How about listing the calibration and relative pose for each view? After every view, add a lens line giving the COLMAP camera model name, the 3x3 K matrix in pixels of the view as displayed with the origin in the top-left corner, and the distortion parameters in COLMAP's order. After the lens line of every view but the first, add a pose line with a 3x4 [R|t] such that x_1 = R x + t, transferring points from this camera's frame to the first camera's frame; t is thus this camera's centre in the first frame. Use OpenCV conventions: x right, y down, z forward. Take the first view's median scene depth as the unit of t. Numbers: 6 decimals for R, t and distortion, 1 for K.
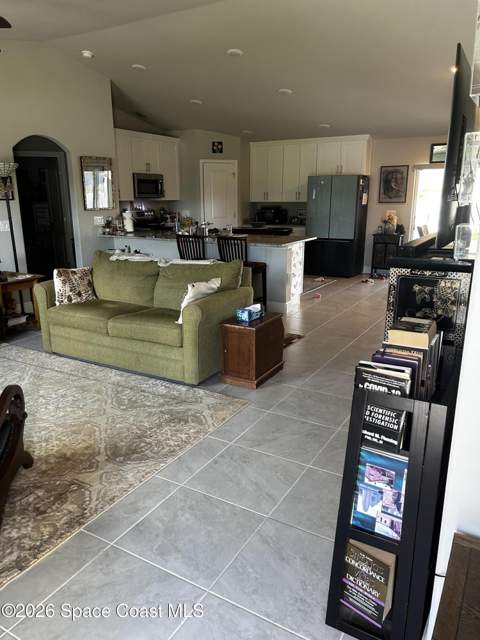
lens RADIAL K [[479.0, 0, 240.0], [0, 479.0, 320.0], [0, 0, 1]] dist [0.052307, -0.058204]
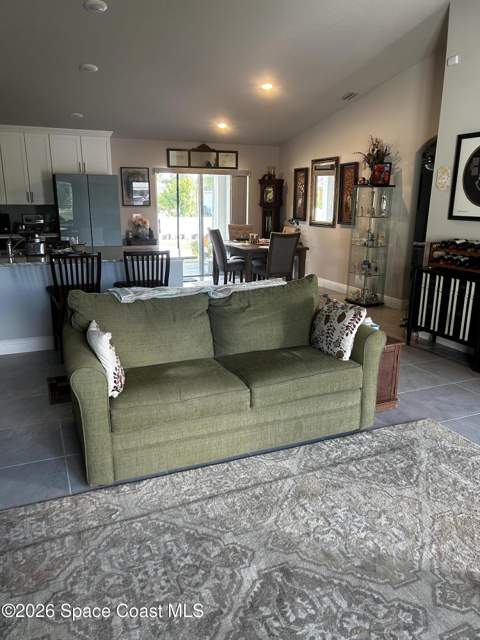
lens RADIAL K [[479.0, 0, 240.0], [0, 479.0, 320.0], [0, 0, 1]] dist [0.052307, -0.058204]
pose [[0.592766, -0.191010, 0.782396, -0.755388], [0.193664, 0.976769, 0.091737, -0.147836], [-0.781743, 0.097143, 0.615988, 0.578137]]
